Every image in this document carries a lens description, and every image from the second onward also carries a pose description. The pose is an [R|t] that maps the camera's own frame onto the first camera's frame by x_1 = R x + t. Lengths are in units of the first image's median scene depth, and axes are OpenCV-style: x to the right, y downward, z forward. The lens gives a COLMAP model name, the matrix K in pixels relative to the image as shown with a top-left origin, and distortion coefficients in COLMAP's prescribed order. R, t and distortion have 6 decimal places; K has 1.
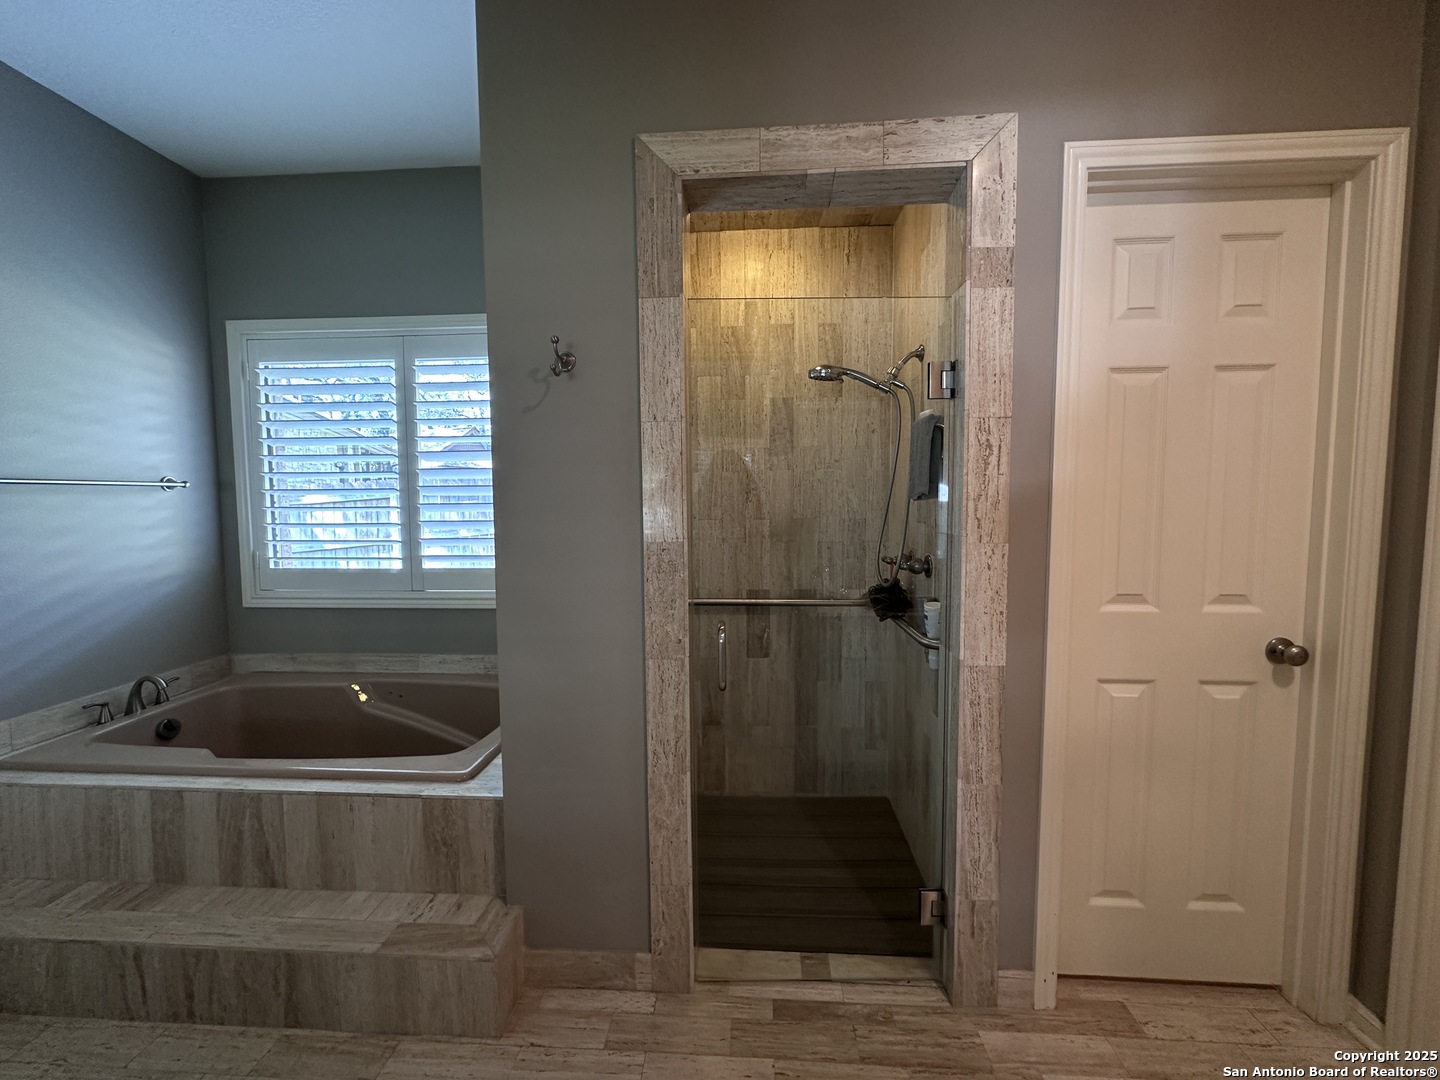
lens RADIAL K [[574.3, 0, 720.7], [0, 574.3, 536.4], [0, 0, 1]] dist [-0.004718, 0.000661]
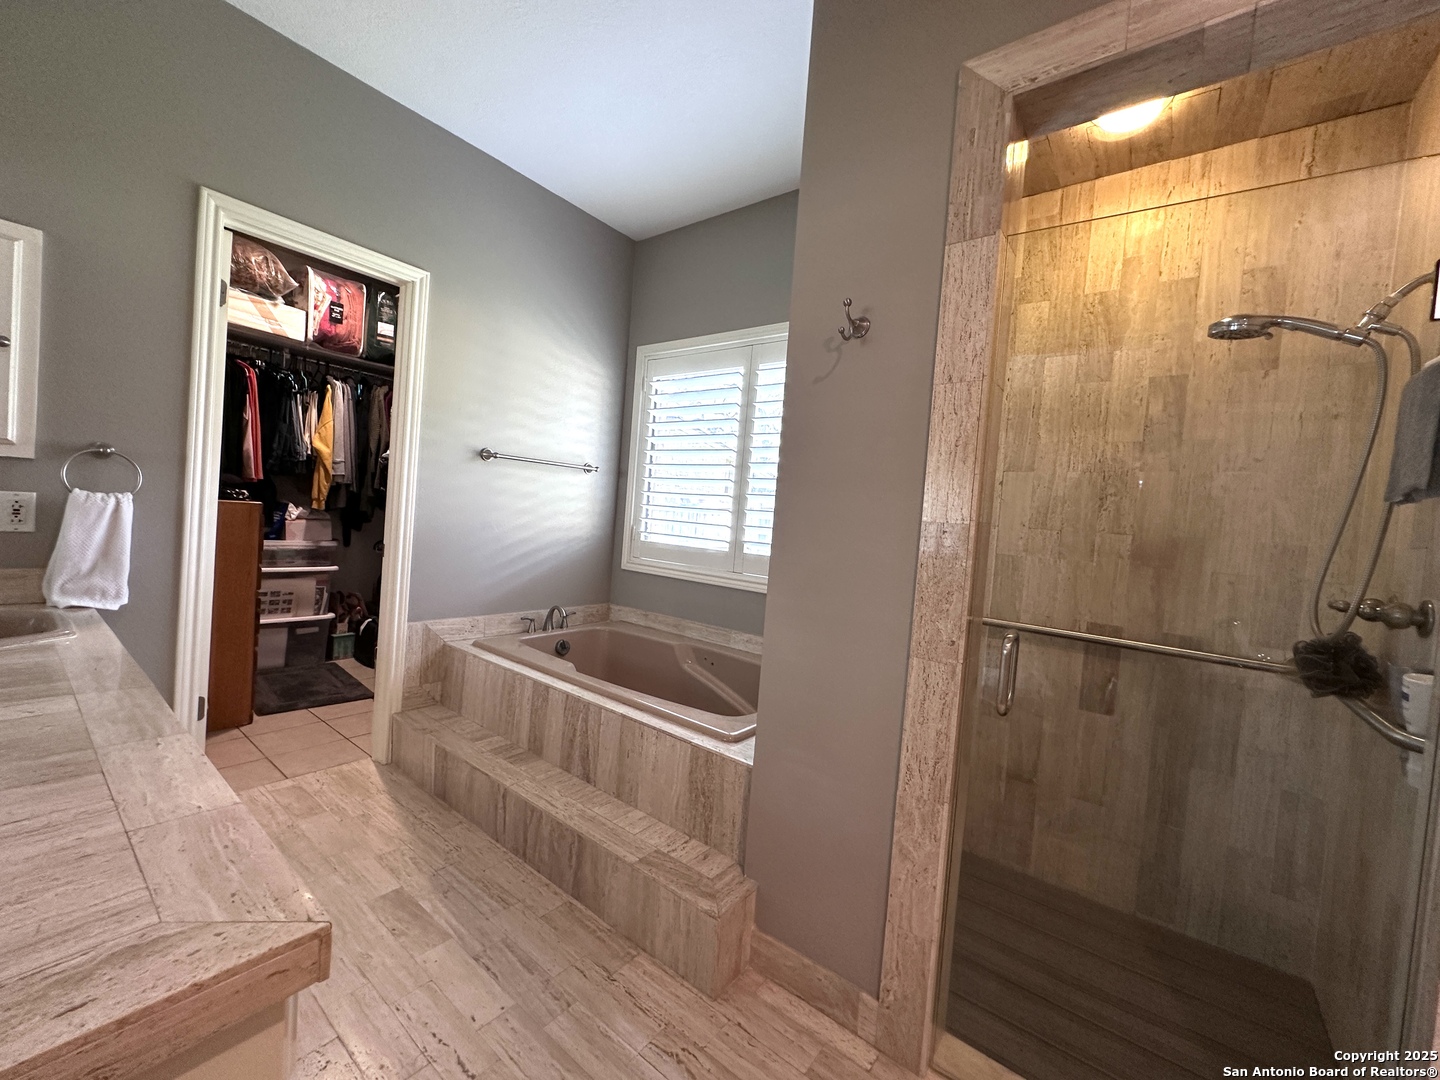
lens RADIAL K [[574.3, 0, 720.6], [0, 574.3, 537.1], [0, 0, 1]] dist [-0.004718, 0.000661]
pose [[0.821529, 0.091133, -0.562836, 0.103236], [-0.119869, 0.992688, -0.014230, 0.079169], [0.557424, 0.079157, 0.826446, 0.106147]]
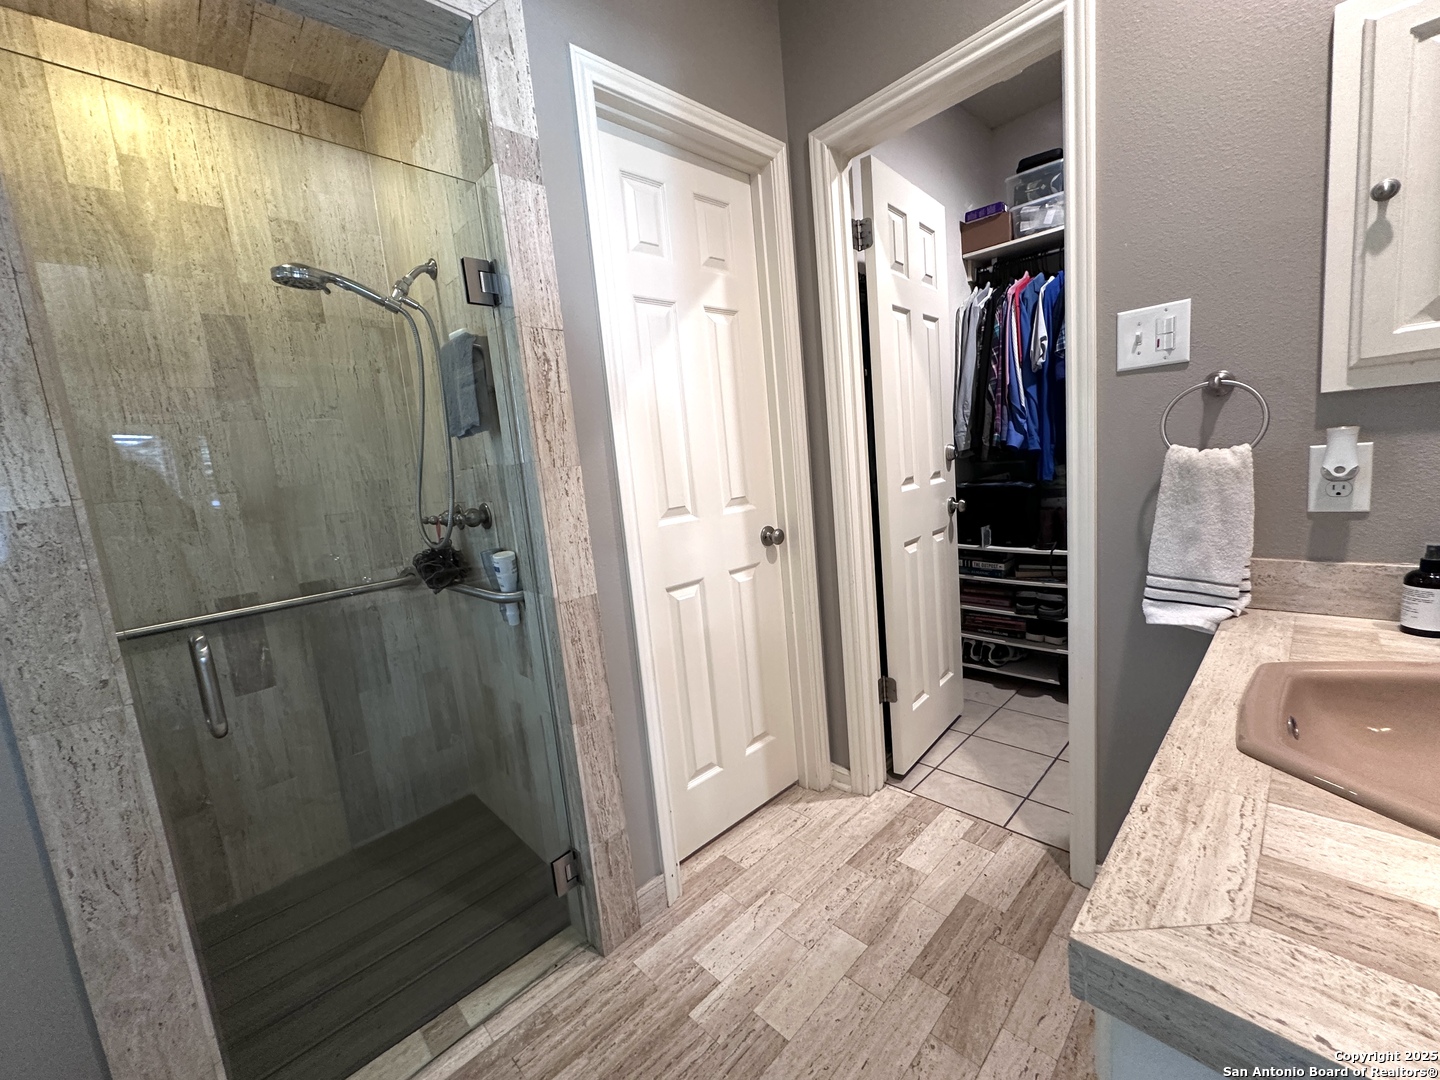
lens RADIAL K [[574.3, 0, 719.8], [0, 574.3, 536.4], [0, 0, 1]] dist [-0.004718, 0.000661]
pose [[0.675942, -0.154310, 0.720619, -0.043127], [0.137842, 0.987048, 0.082067, 0.074676], [-0.723949, 0.043859, 0.688458, 0.166926]]
